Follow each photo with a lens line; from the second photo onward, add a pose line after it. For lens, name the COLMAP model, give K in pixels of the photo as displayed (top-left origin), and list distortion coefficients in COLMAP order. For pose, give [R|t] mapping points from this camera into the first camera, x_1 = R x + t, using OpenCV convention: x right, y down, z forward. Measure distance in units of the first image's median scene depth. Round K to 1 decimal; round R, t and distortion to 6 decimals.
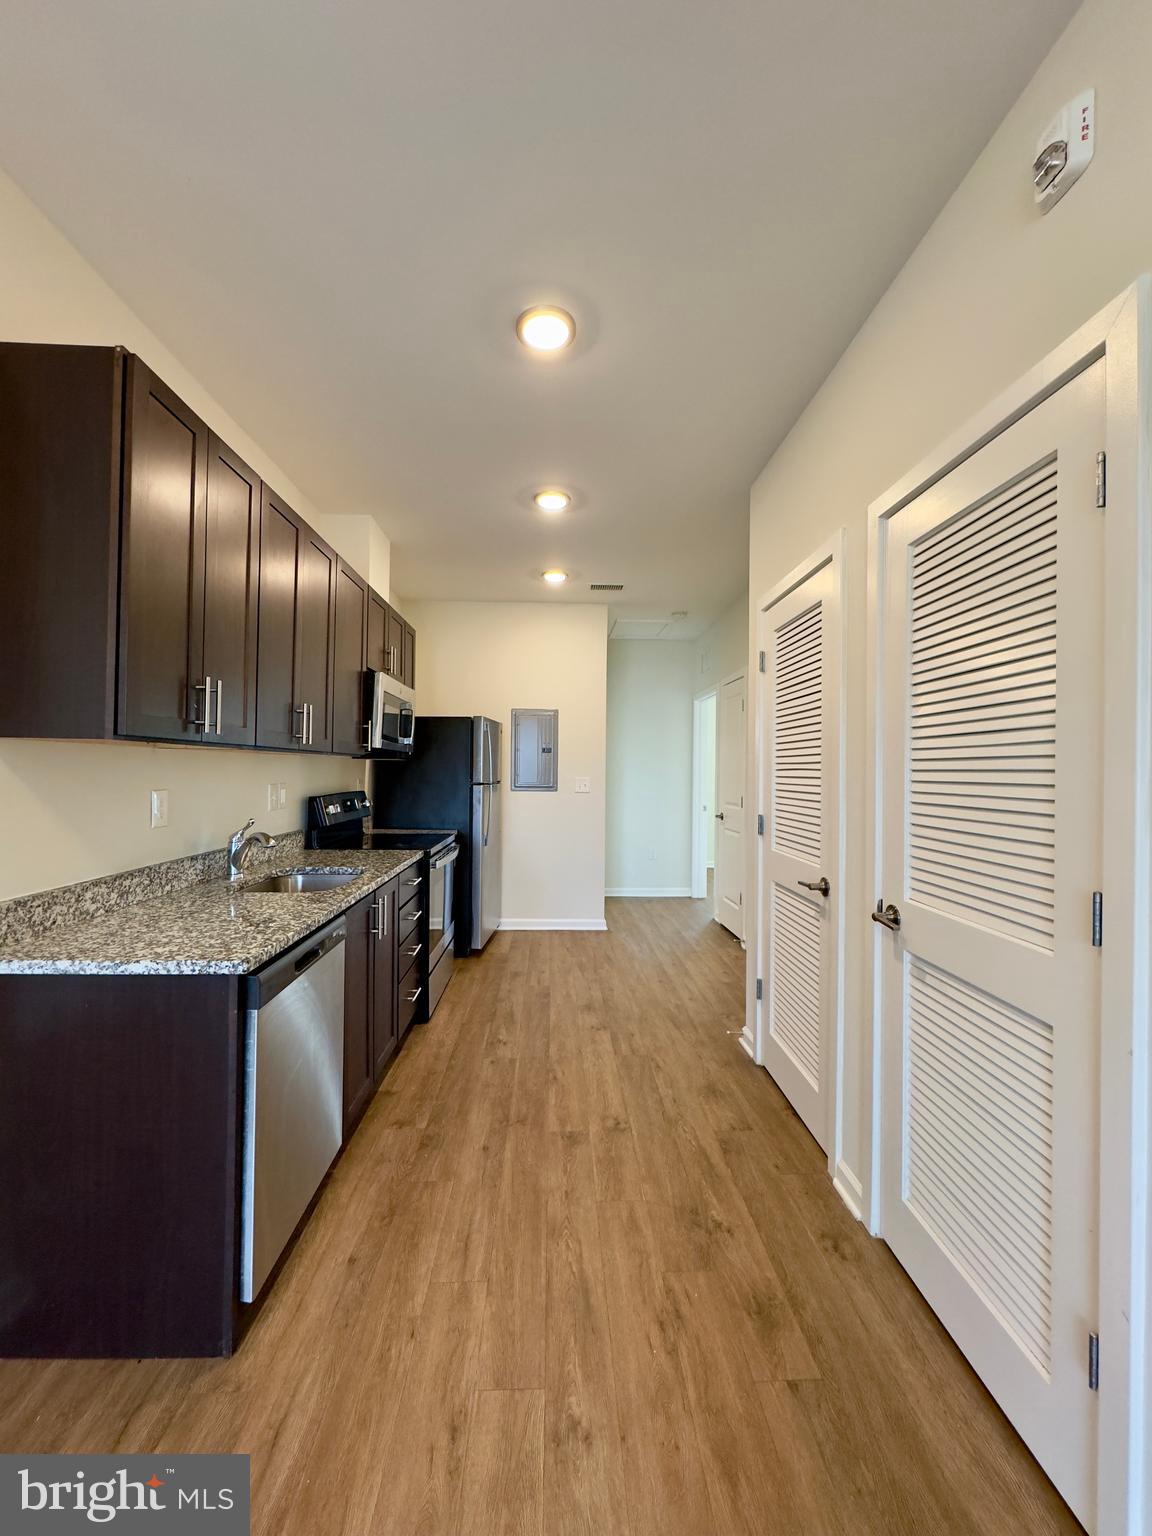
lens RADIAL K [[615.8, 0, 573.0], [0, 615.8, 764.9], [0, 0, 1]] dist [0.007930, -0.000424]
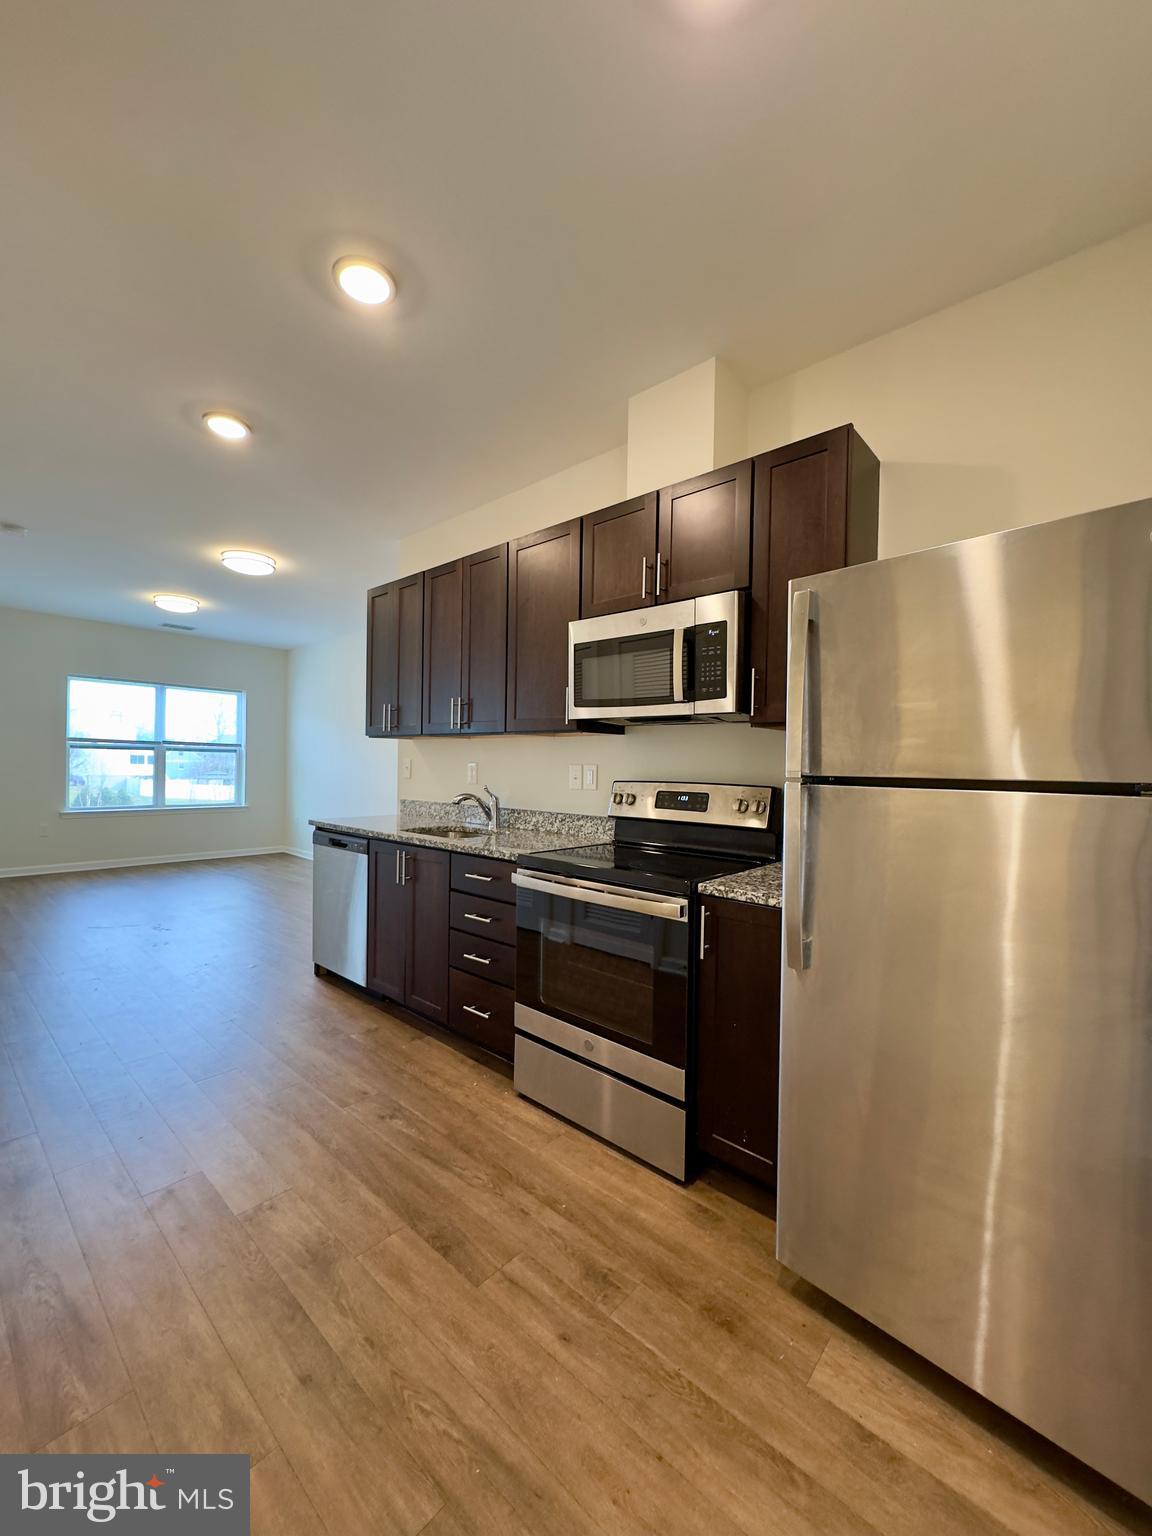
lens RADIAL K [[615.8, 0, 574.6], [0, 615.8, 766.8], [0, 0, 1]] dist [0.007930, -0.000424]
pose [[-0.695538, -0.017062, -0.718287, 0.248465], [-0.016969, 0.999829, -0.007318, 0.039750], [0.718289, 0.007099, -0.695708, 1.589912]]
